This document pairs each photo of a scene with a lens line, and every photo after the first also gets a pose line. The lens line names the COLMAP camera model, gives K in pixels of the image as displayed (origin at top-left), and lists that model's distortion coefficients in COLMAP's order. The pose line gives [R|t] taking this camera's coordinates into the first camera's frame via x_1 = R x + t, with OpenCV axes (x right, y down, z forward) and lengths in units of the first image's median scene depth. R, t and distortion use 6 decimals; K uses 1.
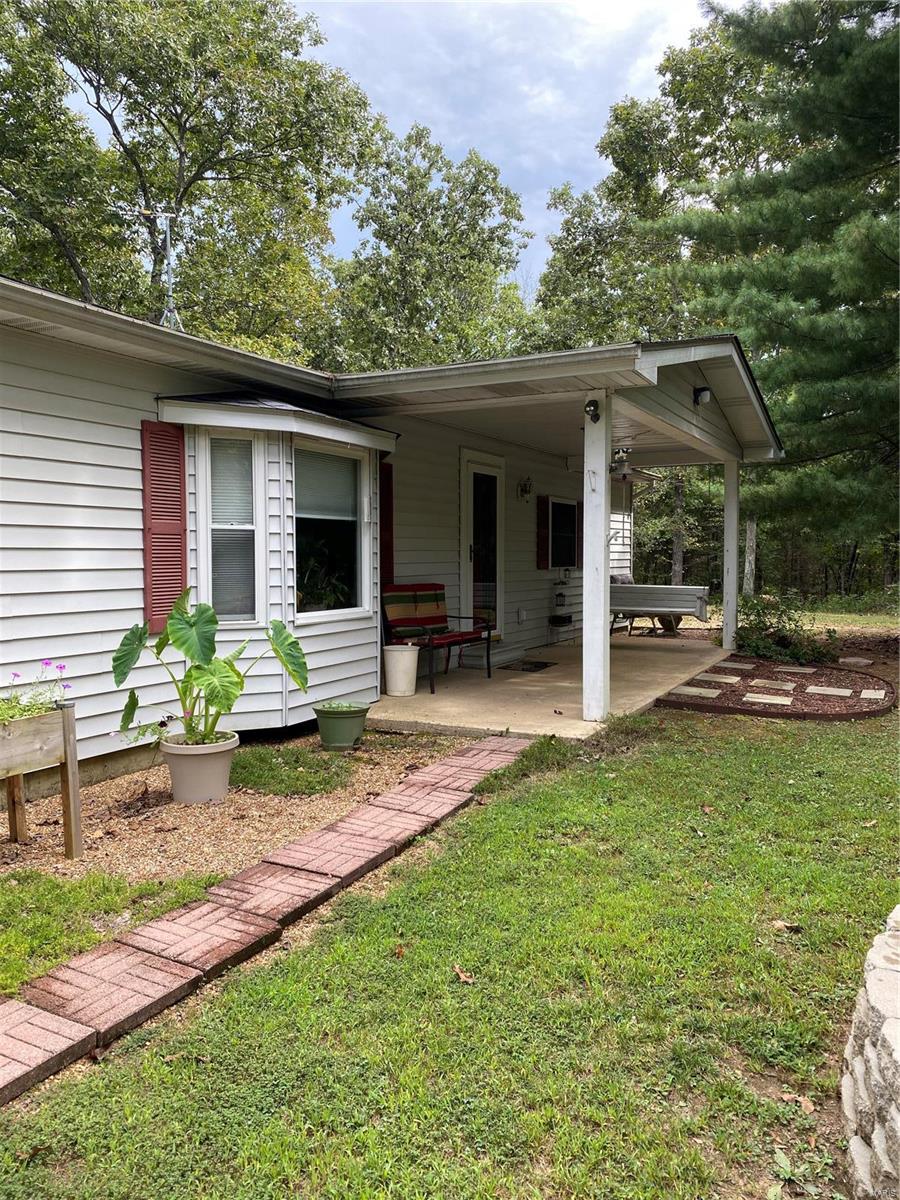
lens RADIAL K [[909.2, 0, 445.1], [0, 909.2, 604.1], [0, 0, 1]] dist [-0.002498, -0.002835]
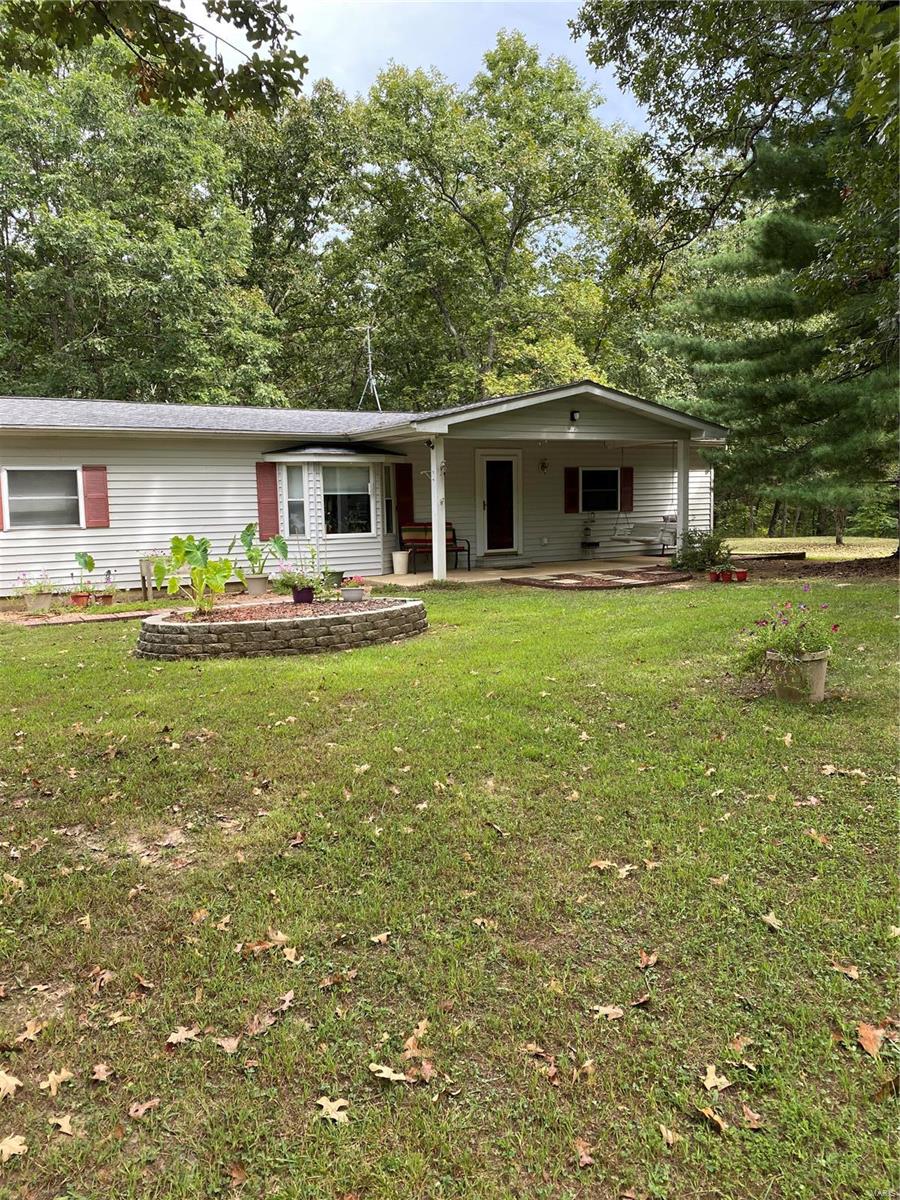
lens RADIAL K [[909.2, 0, 451.9], [0, 909.2, 598.2], [0, 0, 1]] dist [-0.002498, -0.002835]
pose [[0.886076, 0.025427, -0.462842, 1.321046], [-0.000683, 0.998565, 0.053549, 0.053048], [0.463540, -0.047132, 0.884822, -1.054513]]
